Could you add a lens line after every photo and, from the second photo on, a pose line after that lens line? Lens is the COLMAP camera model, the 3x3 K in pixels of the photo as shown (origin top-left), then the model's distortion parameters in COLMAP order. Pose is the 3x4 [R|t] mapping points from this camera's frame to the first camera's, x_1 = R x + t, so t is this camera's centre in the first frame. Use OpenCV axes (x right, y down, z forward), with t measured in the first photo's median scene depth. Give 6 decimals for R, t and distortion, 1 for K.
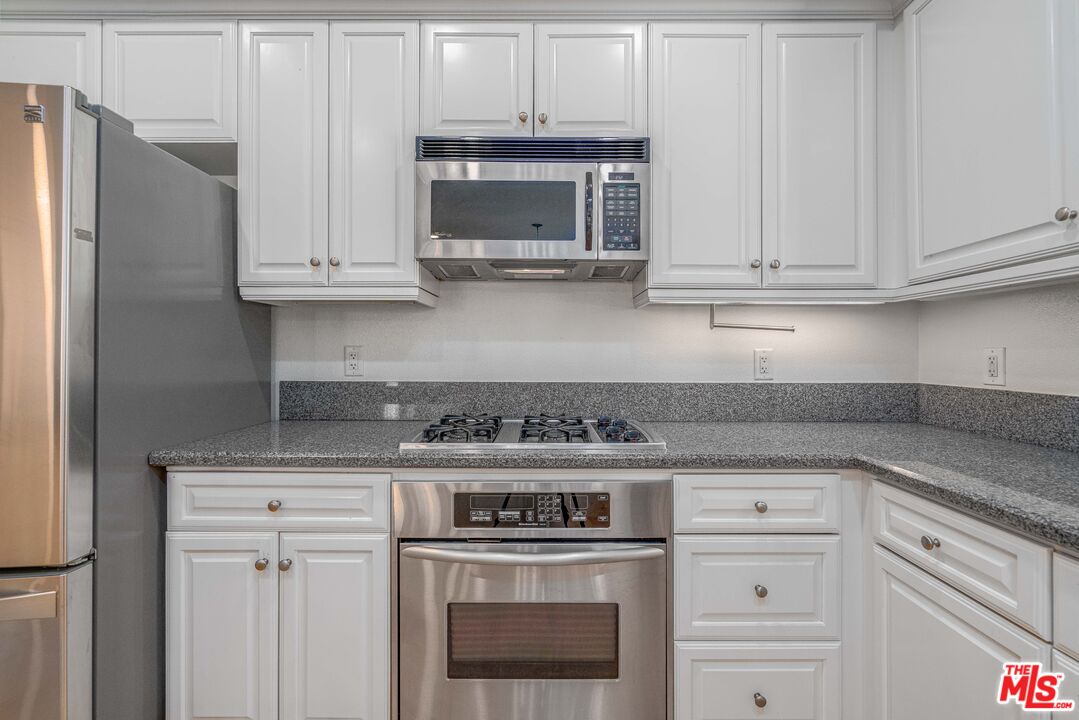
lens RADIAL K [[494.7, 0, 536.6], [0, 494.7, 350.1], [0, 0, 1]] dist [-0.003614, -0.000027]
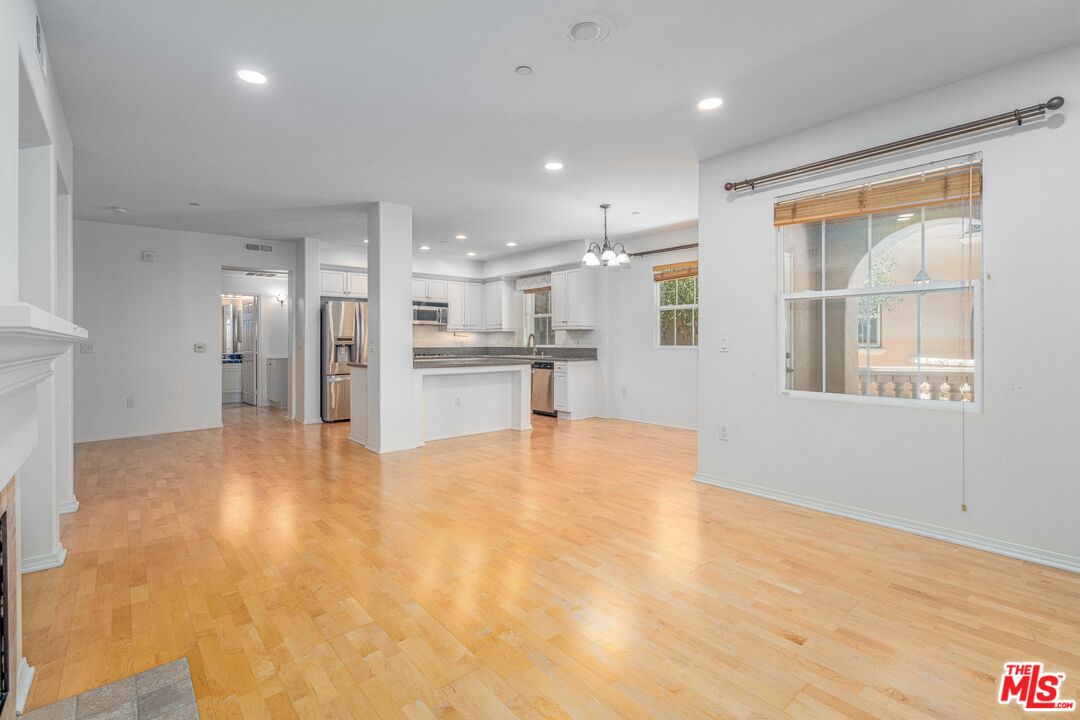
lens RADIAL K [[497.8, 0, 550.3], [0, 497.8, 332.7], [0, 0, 1]] dist [0.011287, -0.000423]
pose [[0.729350, 0.008592, 0.684087, -2.841642], [-0.000018, 0.999921, -0.012539, -0.018673], [-0.684141, 0.009133, 0.729293, -3.988556]]
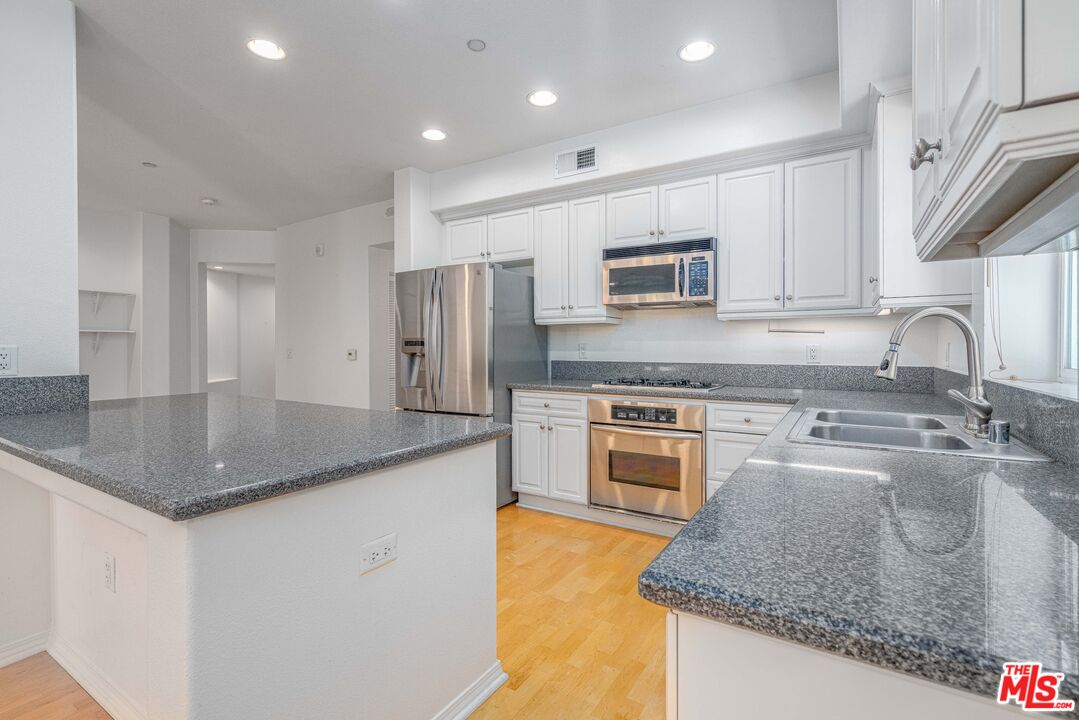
lens RADIAL K [[494.7, 0, 536.6], [0, 494.7, 350.1], [0, 0, 1]] dist [-0.003614, -0.000027]
pose [[0.857745, 0.000646, -0.514074, 0.640167], [0.004186, 0.999957, 0.008240, -0.000276], [0.514058, -0.009220, 0.857706, -1.056984]]
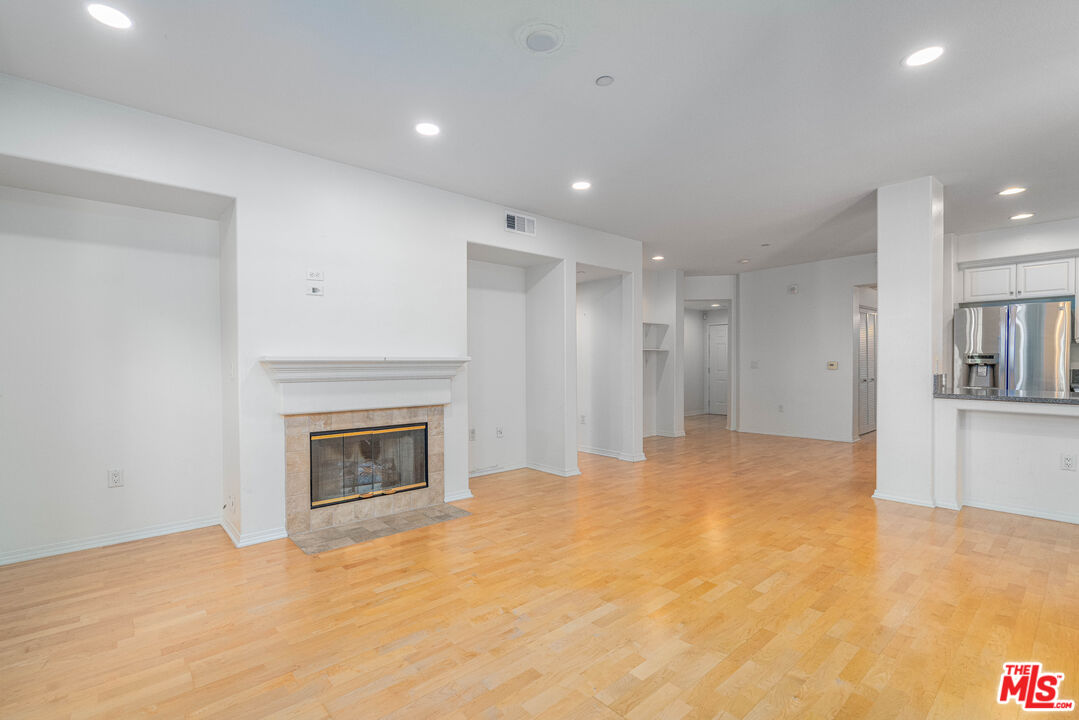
lens RADIAL K [[499.2, 0, 539.5], [0, 499.2, 360.0], [0, 0, 1]] dist [-0.000185, 0.000246]
pose [[0.689771, -0.005424, -0.724008, -0.667581], [0.007413, 0.999972, -0.000429, -0.014757], [0.723990, -0.005071, 0.689792, -3.967297]]
